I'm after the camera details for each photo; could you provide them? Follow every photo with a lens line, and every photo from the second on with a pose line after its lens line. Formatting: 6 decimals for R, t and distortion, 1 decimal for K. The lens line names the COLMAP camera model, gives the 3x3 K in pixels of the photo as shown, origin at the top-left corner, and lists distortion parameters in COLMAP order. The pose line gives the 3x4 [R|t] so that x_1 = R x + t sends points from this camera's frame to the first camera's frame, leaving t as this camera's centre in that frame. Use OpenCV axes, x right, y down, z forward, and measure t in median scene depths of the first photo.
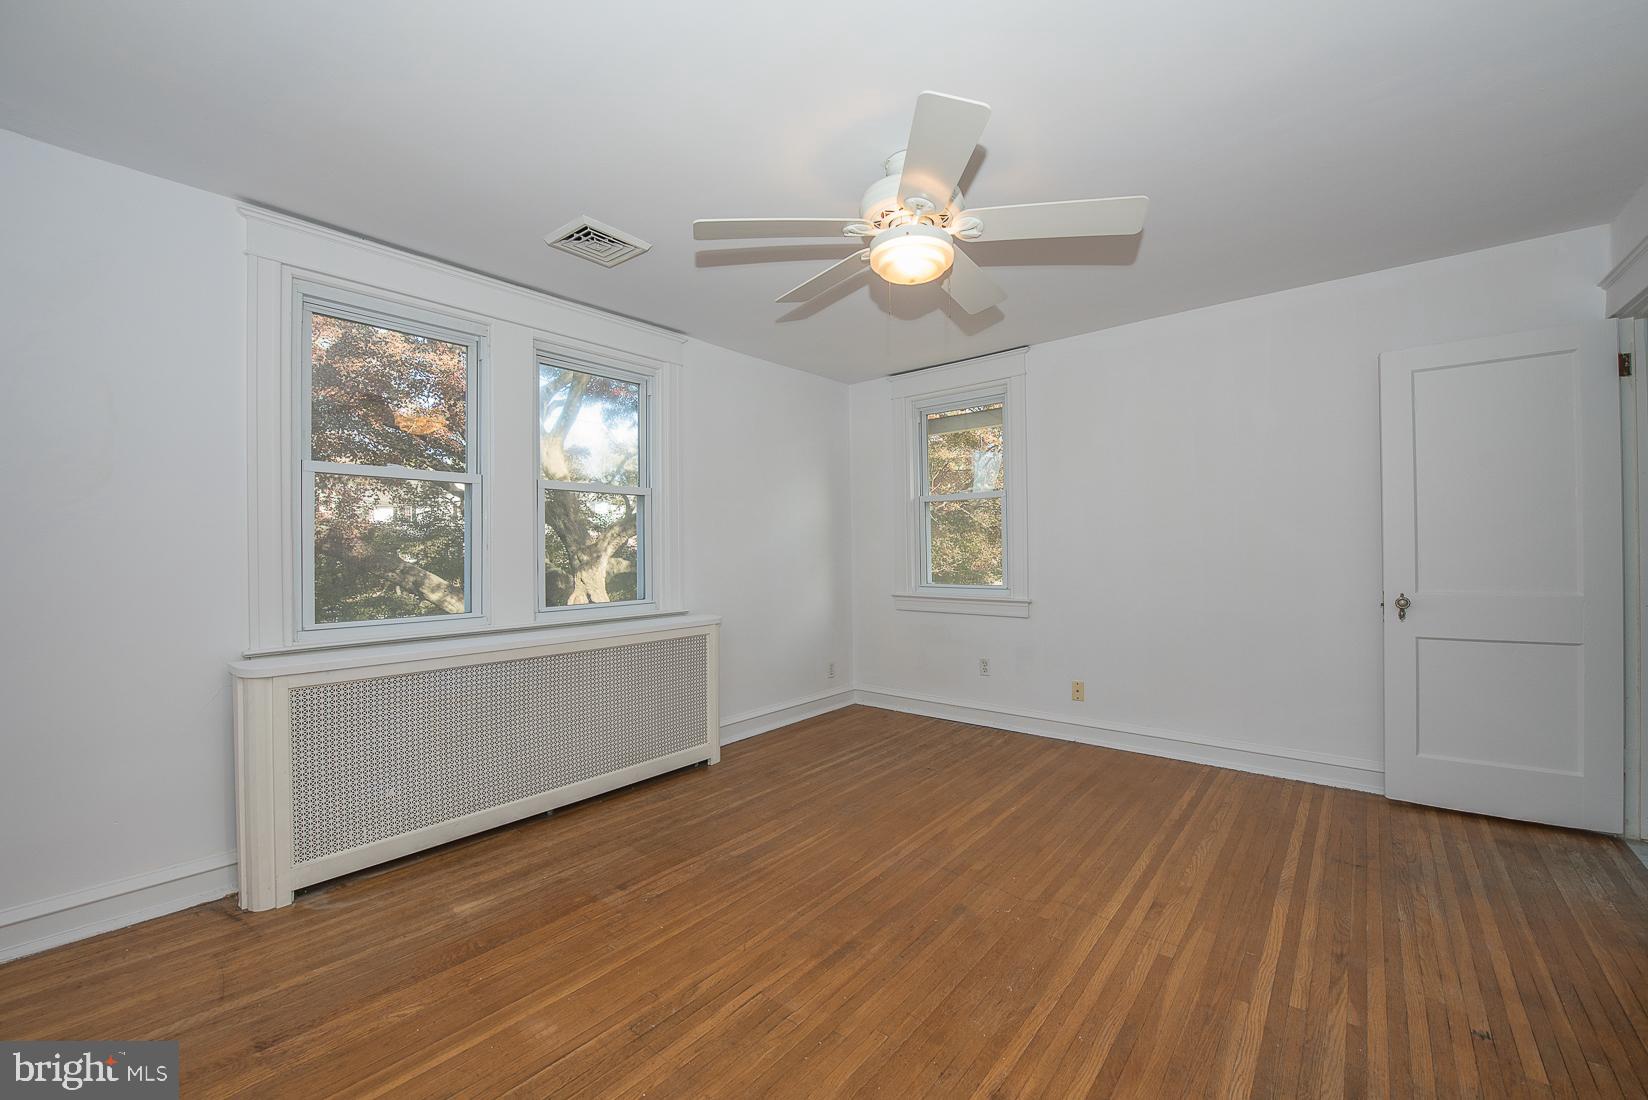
lens RADIAL K [[656.3, 0, 822.8], [0, 656.3, 548.0], [0, 0, 1]] dist [-0.018918, -0.001070]
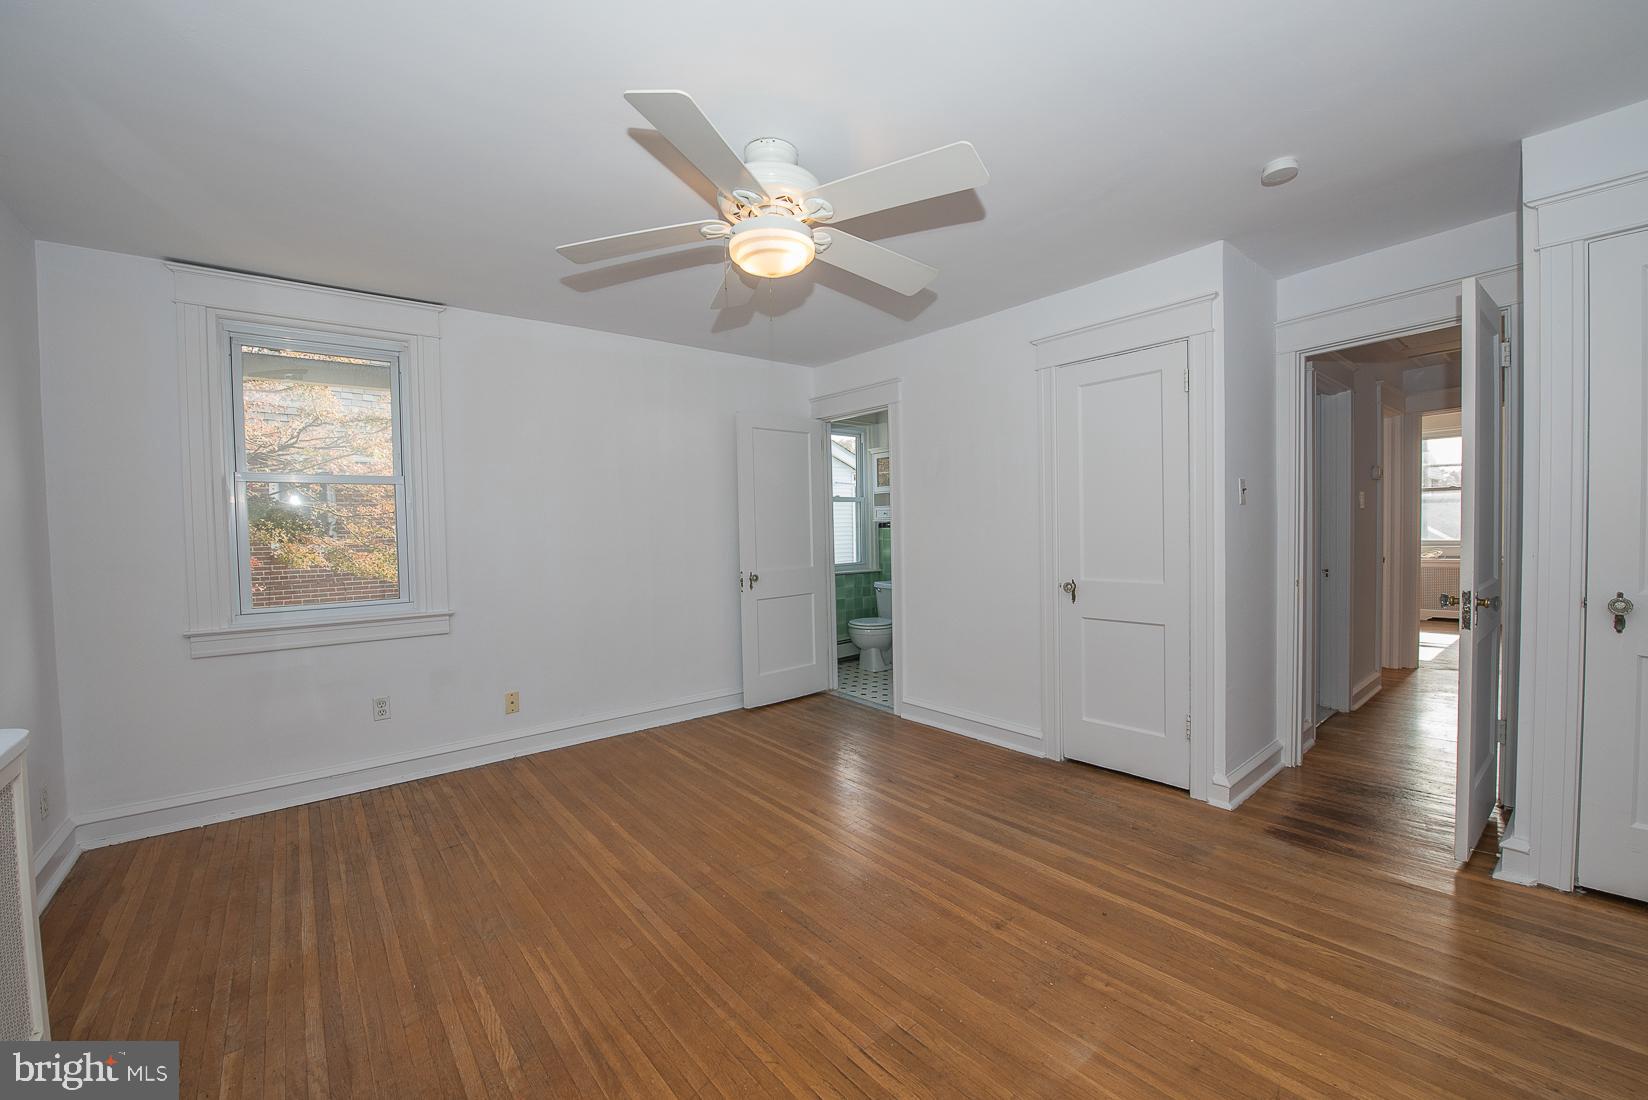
lens RADIAL K [[656.3, 0, 824.7], [0, 656.3, 552.2], [0, 0, 1]] dist [-0.018918, -0.001070]
pose [[0.184975, -0.028200, 0.982338, -0.561663], [0.019800, 0.999492, 0.024964, -0.010578], [-0.982544, 0.014833, 0.185440, 0.515620]]
